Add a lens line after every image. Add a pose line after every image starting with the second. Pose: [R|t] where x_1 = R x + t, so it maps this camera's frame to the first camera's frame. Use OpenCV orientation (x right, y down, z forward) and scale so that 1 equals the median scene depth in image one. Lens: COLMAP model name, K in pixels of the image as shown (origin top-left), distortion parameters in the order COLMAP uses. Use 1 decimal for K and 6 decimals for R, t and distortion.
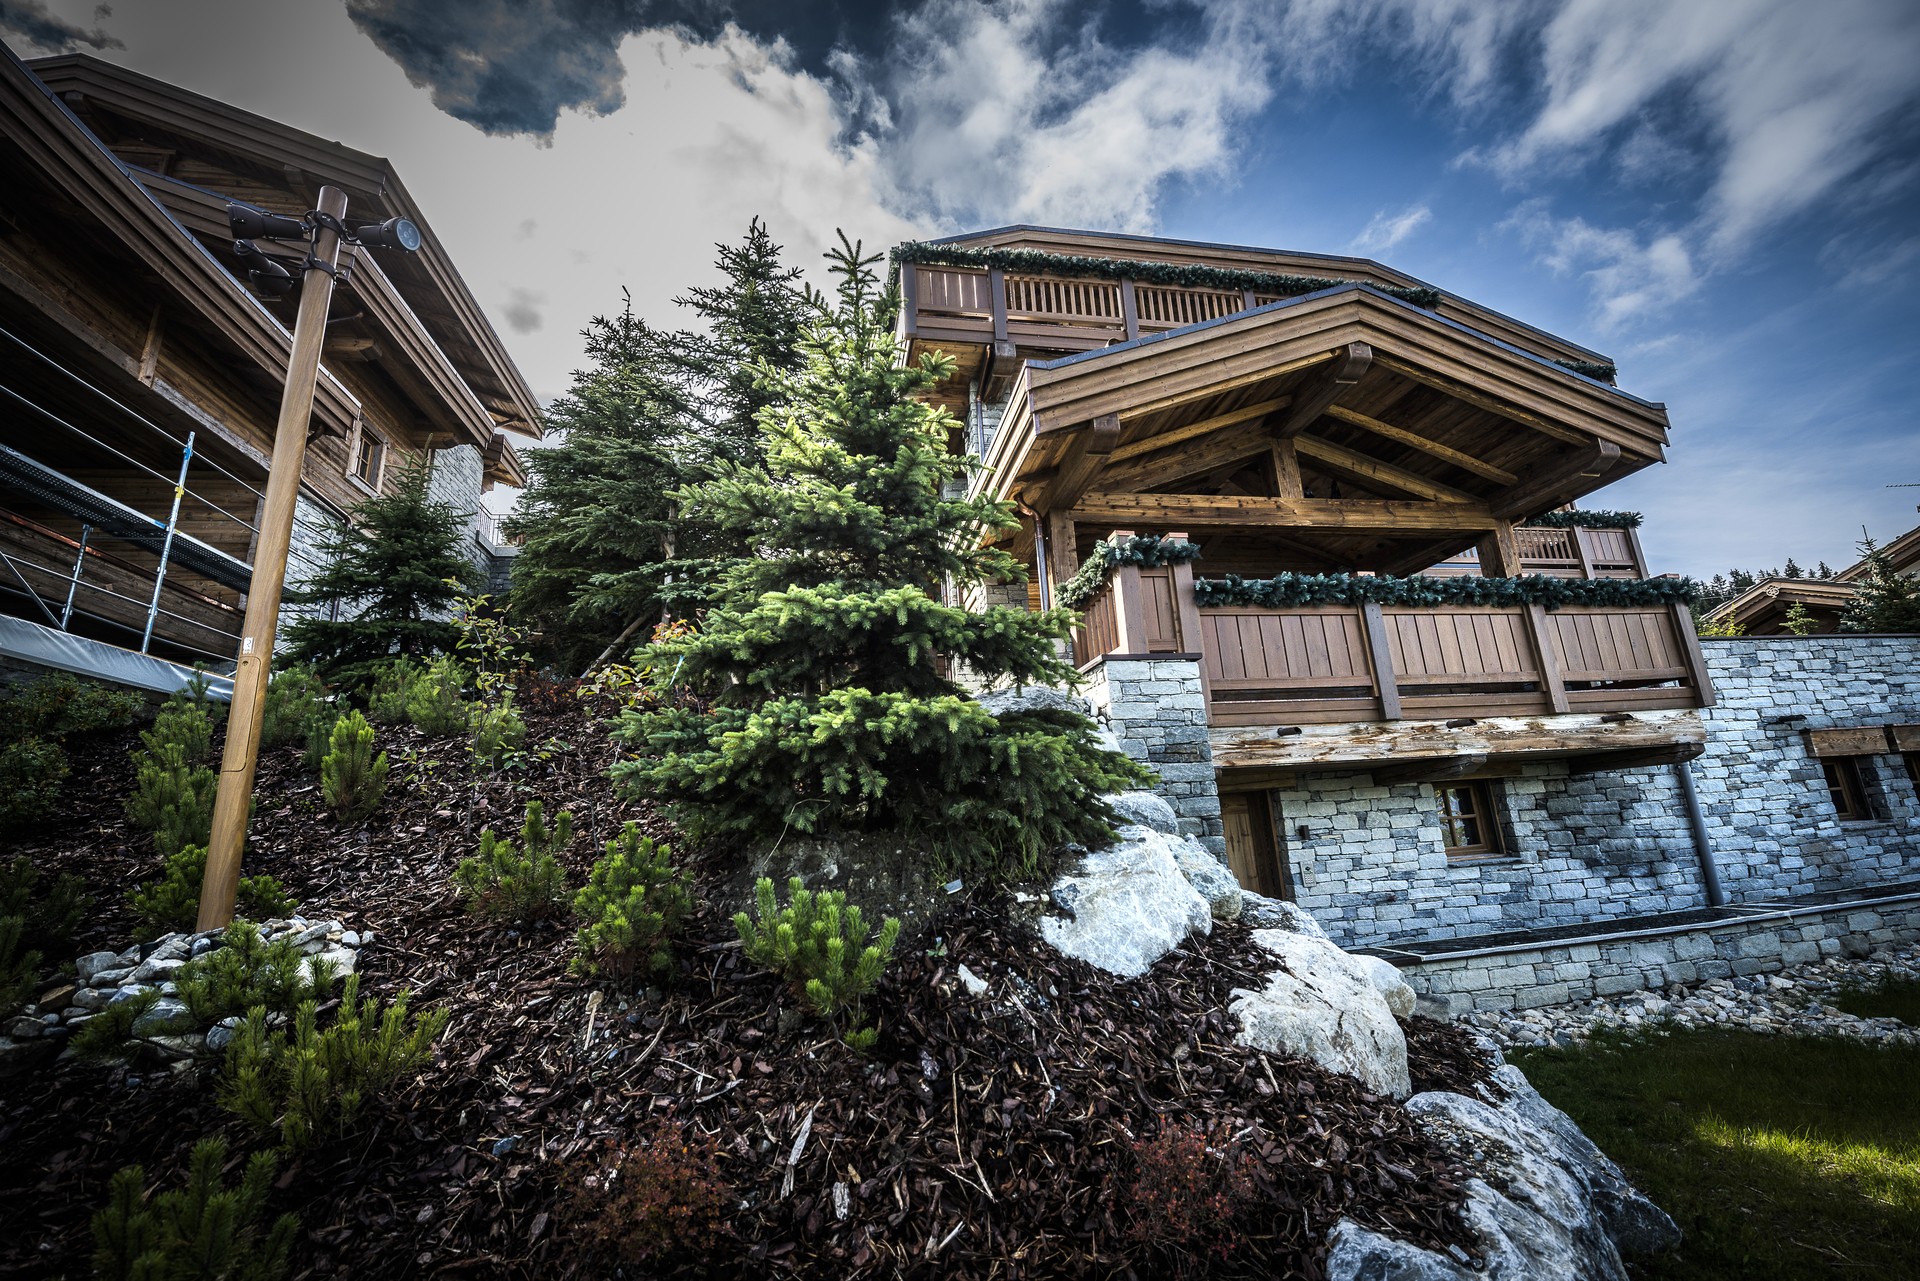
lens RADIAL K [[767.7, 0, 967.7], [0, 767.7, 641.8], [0, 0, 1]] dist [-0.012836, -0.000627]
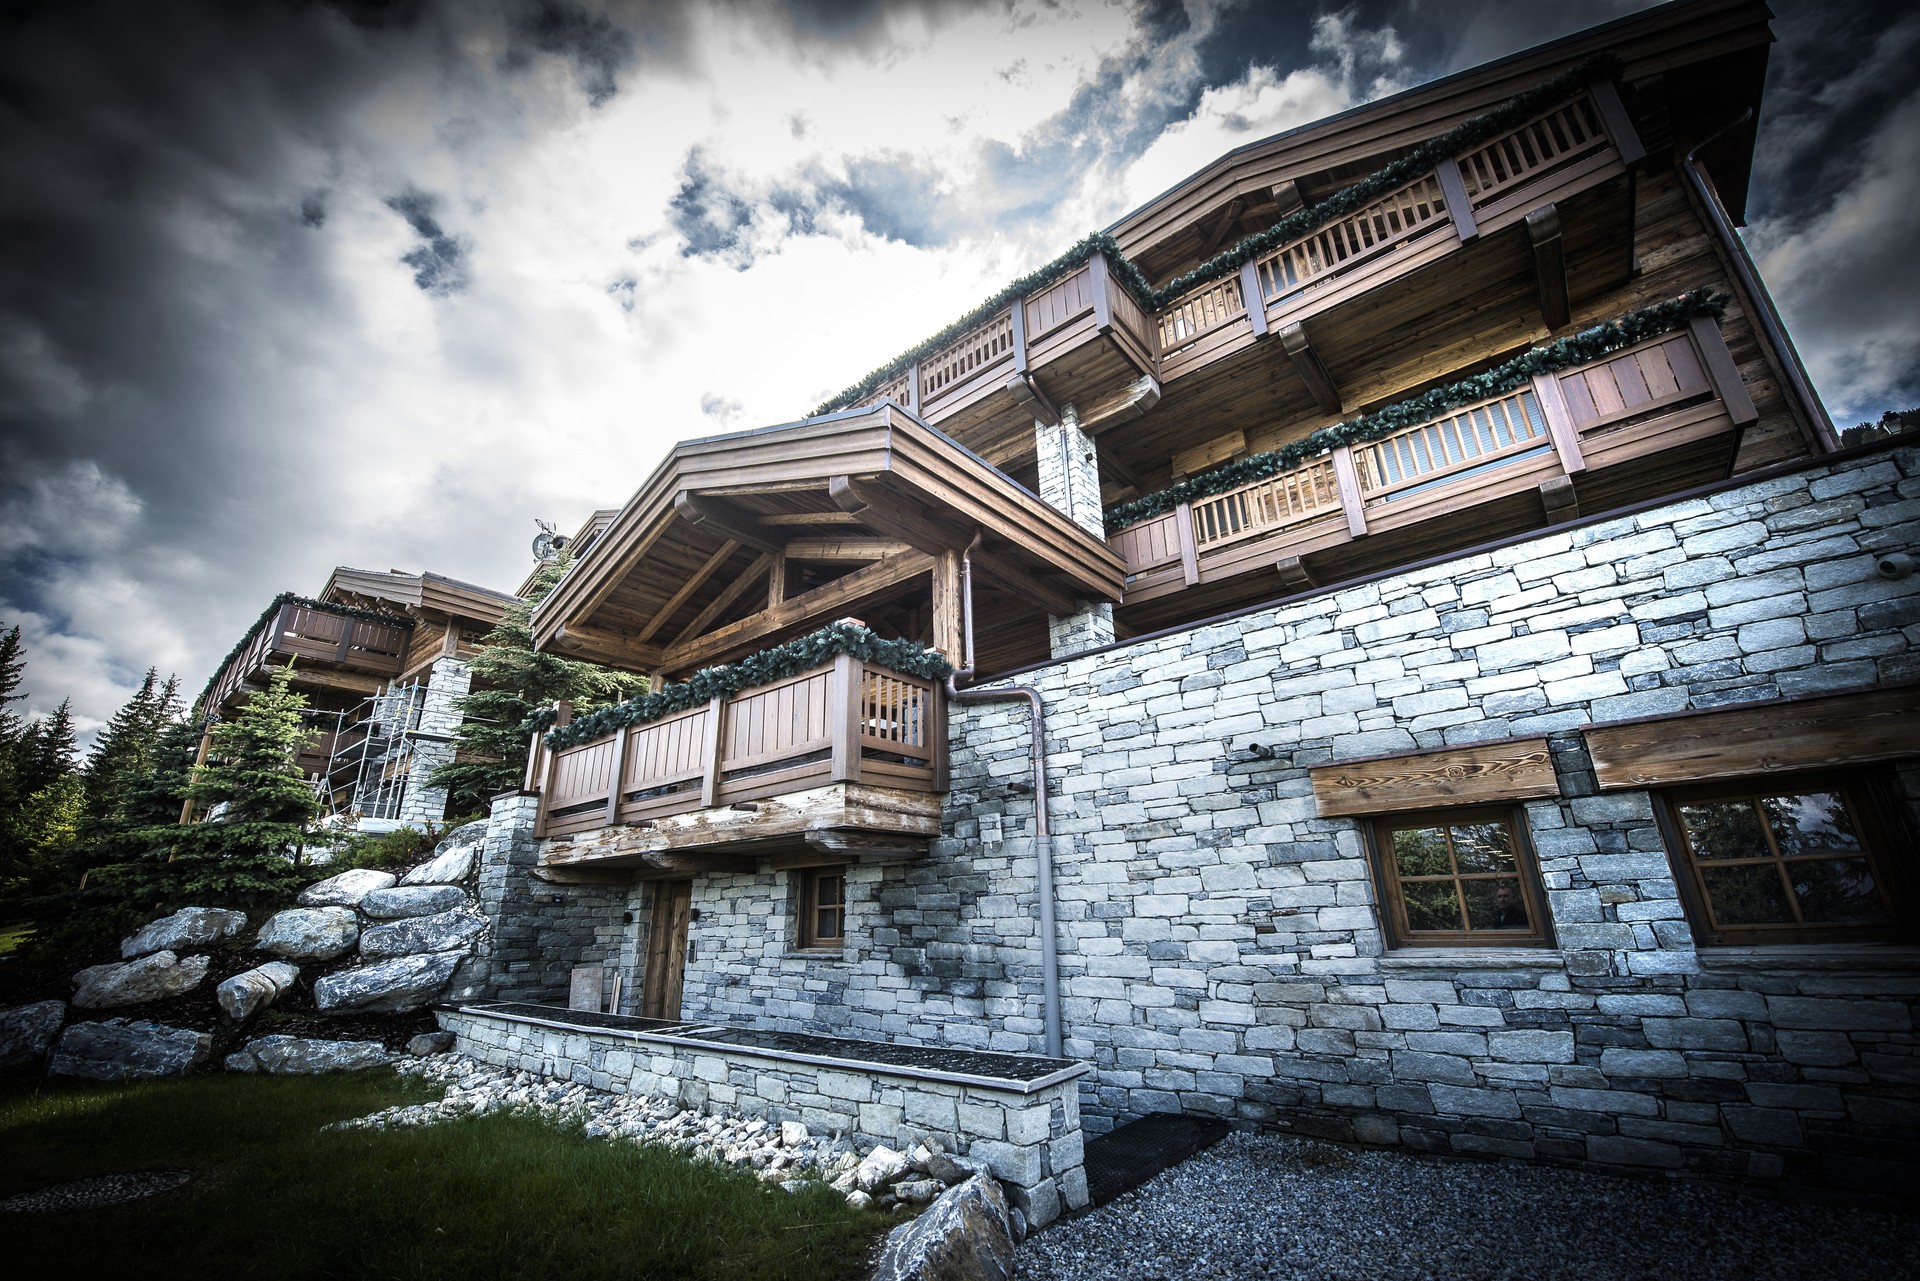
lens RADIAL K [[767.7, 0, 967.7], [0, 767.7, 641.6], [0, 0, 1]] dist [-0.012836, -0.000627]
pose [[0.636125, -0.217840, -0.740196, 1.507002], [0.177553, 0.974901, -0.134324, 0.065901], [0.750879, -0.045977, 0.658837, 0.506404]]
